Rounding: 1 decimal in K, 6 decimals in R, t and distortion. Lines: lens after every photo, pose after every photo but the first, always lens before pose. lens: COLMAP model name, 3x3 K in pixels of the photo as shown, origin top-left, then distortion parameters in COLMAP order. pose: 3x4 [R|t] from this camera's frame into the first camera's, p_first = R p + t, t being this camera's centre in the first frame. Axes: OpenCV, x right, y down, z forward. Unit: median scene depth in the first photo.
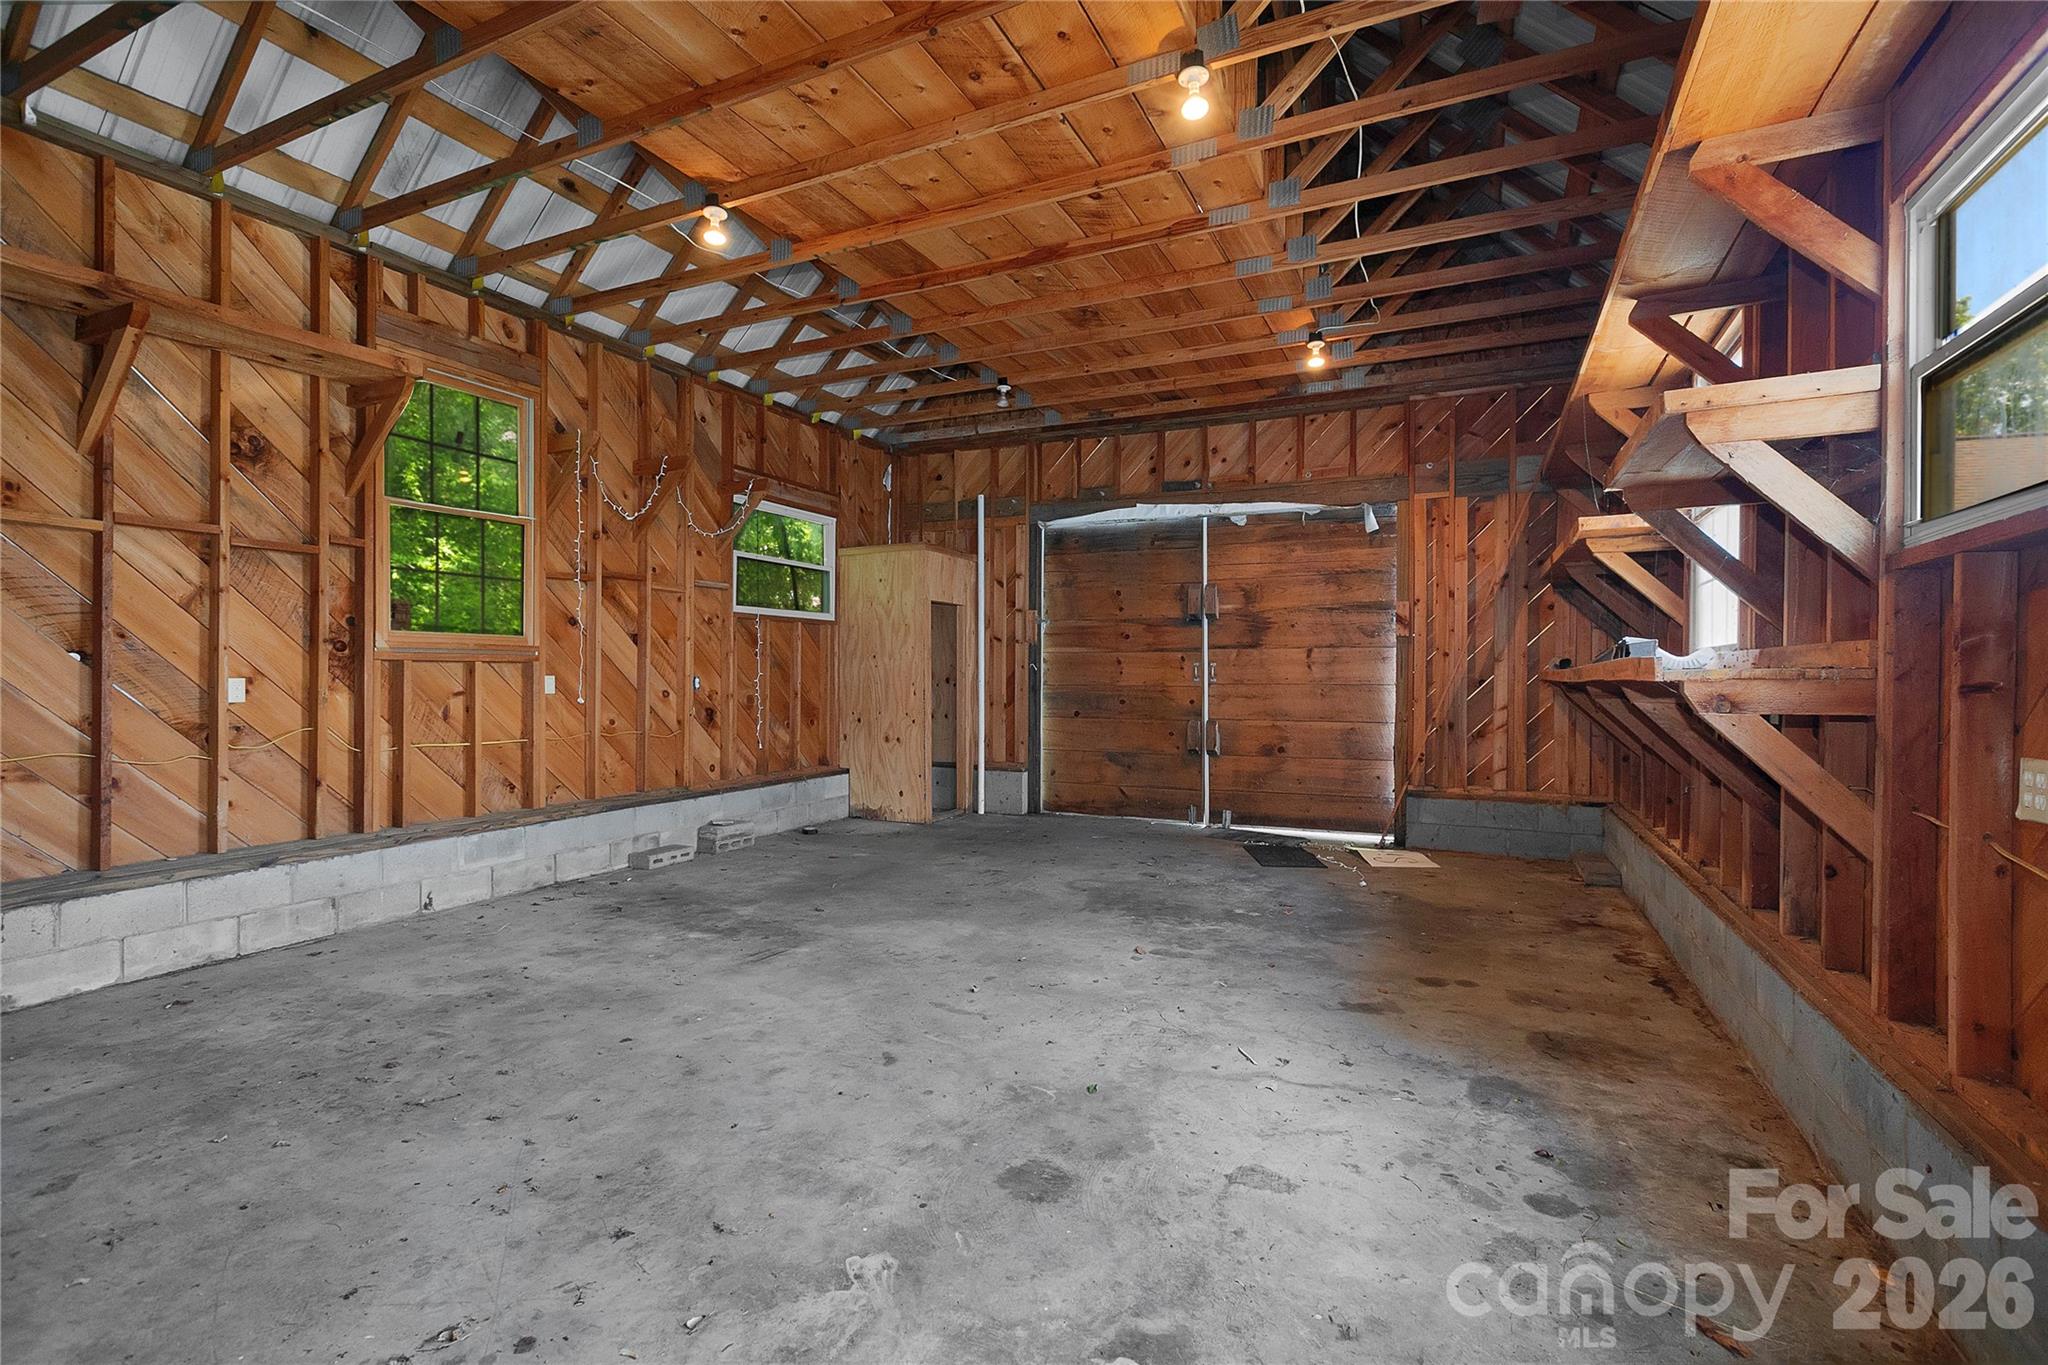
lens RADIAL K [[934.3, 0, 1031.4], [0, 934.3, 683.6], [0, 0, 1]] dist [0.006733, -0.001034]
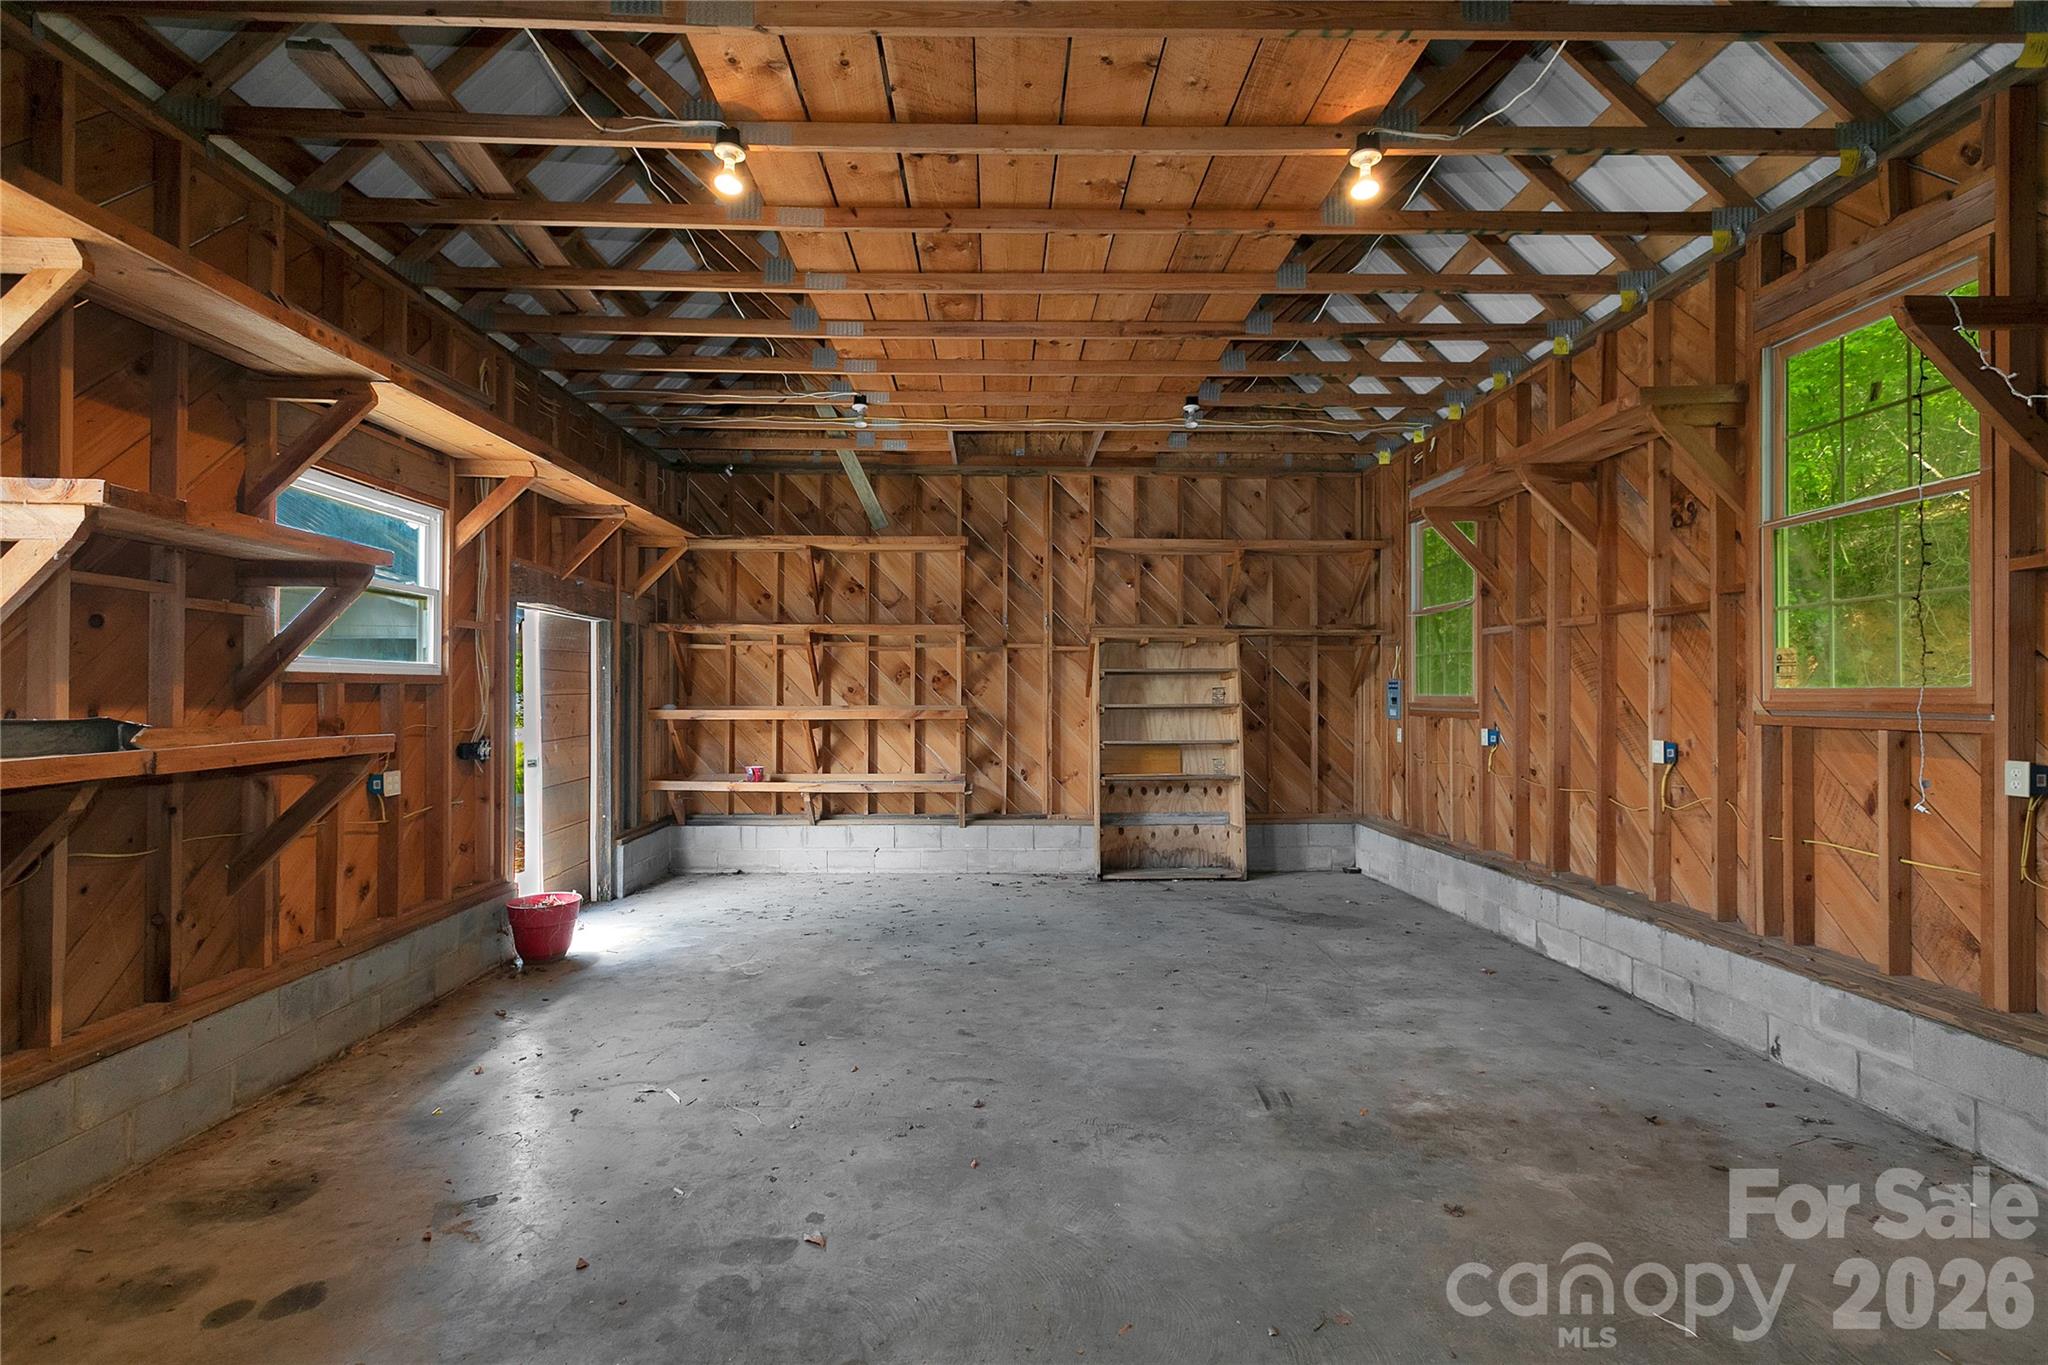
lens RADIAL K [[934.3, 0, 1031.4], [0, 934.3, 683.6], [0, 0, 1]] dist [0.006733, -0.001034]
pose [[-0.887528, -0.006326, -0.460711, 0.317450], [-0.004150, 0.999975, -0.005736, -0.070719], [0.460735, -0.003178, -0.887532, 1.876673]]
